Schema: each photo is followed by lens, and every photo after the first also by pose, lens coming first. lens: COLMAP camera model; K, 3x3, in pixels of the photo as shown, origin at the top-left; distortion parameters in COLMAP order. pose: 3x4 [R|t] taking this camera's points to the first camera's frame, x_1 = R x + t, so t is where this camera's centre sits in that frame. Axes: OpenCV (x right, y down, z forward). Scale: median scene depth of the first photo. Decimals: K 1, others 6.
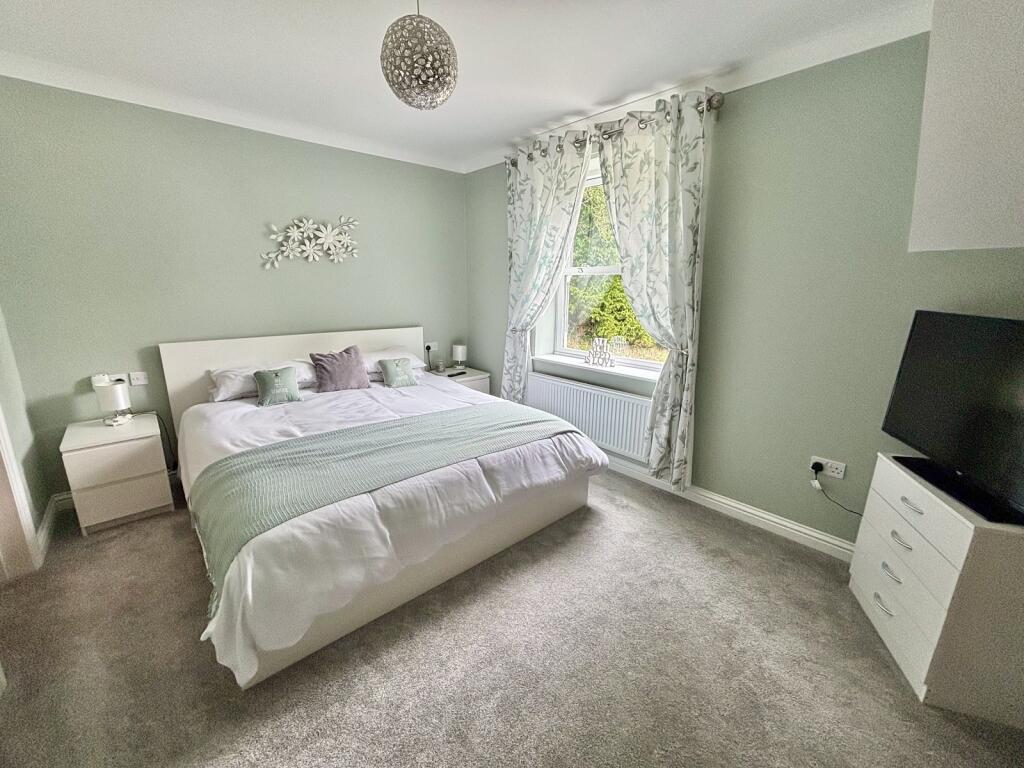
lens RADIAL K [[411.3, 0, 515.5], [0, 411.3, 383.5], [0, 0, 1]] dist [-0.001528, -0.000099]
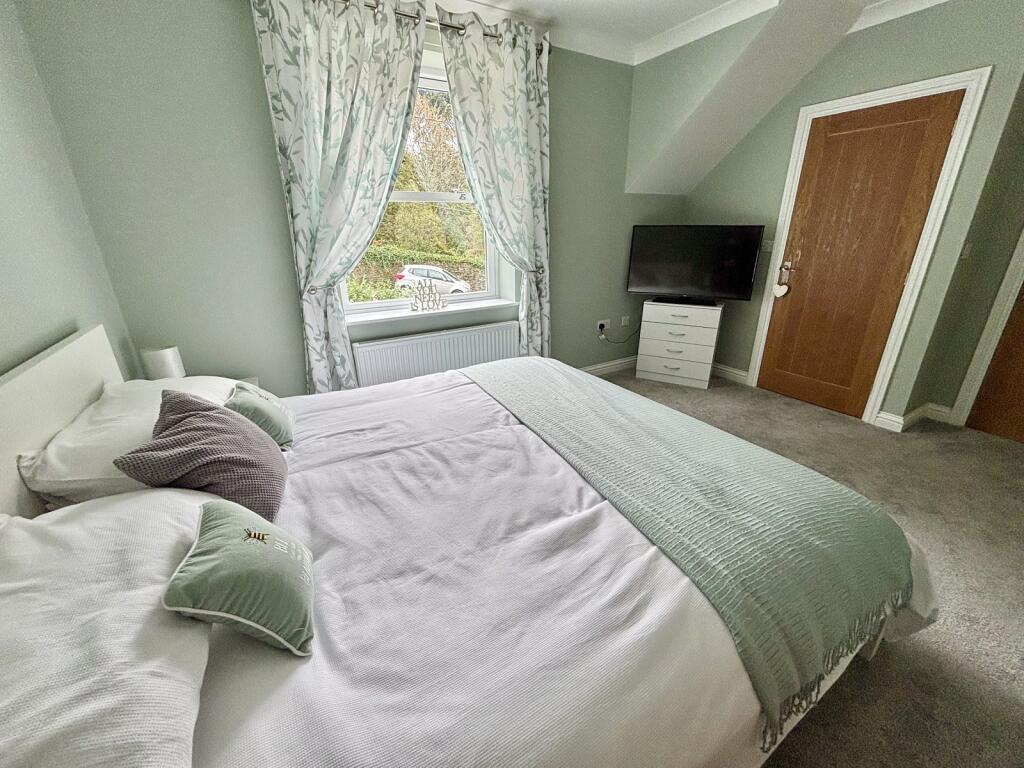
lens RADIAL K [[411.3, 0, 514.1], [0, 411.3, 379.3], [0, 0, 1]] dist [-0.001528, -0.000099]
pose [[0.204150, -0.357177, 0.911454, -0.805844], [0.246585, 0.919803, 0.305218, -0.169779], [-0.947375, 0.162440, 0.275852, 0.786585]]
